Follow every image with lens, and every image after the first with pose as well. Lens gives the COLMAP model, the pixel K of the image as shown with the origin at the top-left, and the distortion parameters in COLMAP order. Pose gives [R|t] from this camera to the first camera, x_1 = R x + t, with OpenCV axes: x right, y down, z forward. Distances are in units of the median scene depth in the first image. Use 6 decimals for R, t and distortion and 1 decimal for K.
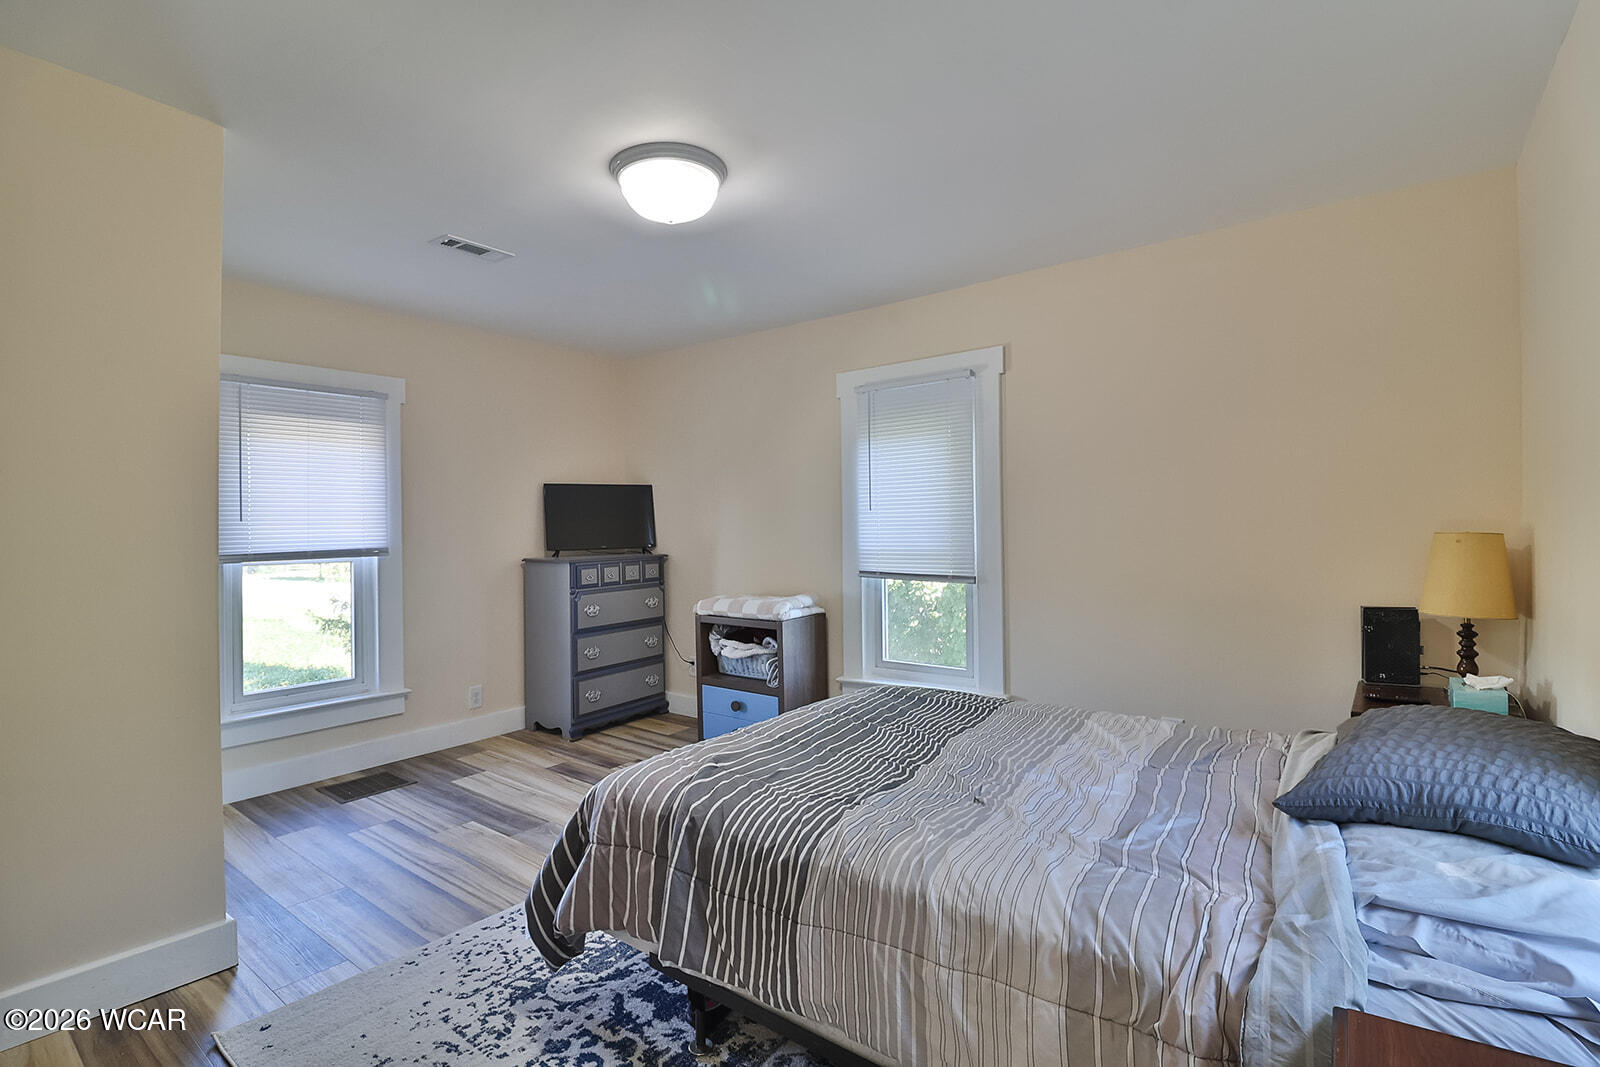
lens RADIAL K [[736.8, 0, 800.0], [0, 736.8, 533.5], [0, 0, 1]] dist [-0.005093, -0.000292]
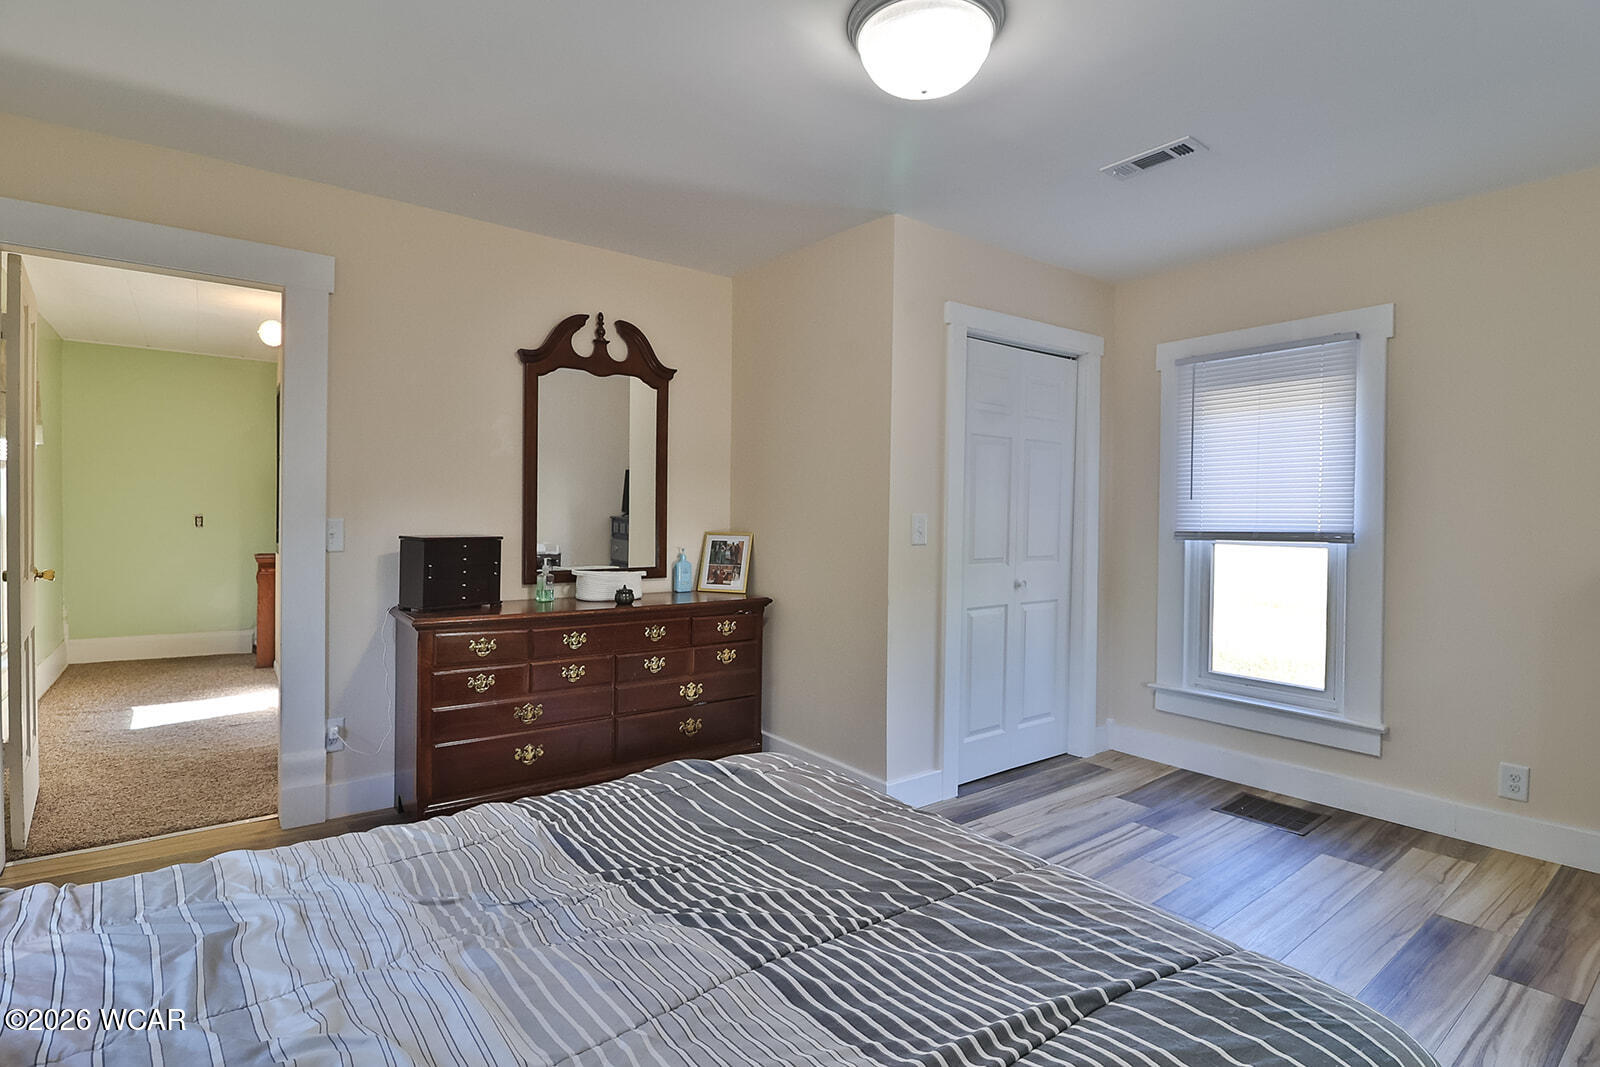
lens RADIAL K [[786.3, 0, 800.0], [0, 786.3, 533.5], [0, 0, 1]] dist [-0.002028, -0.000264]
pose [[-0.260959, 0.038443, -0.964584, 0.406295], [-0.011337, 0.999016, 0.042882, -0.009362], [0.965283, 0.022126, -0.260266, 0.699674]]
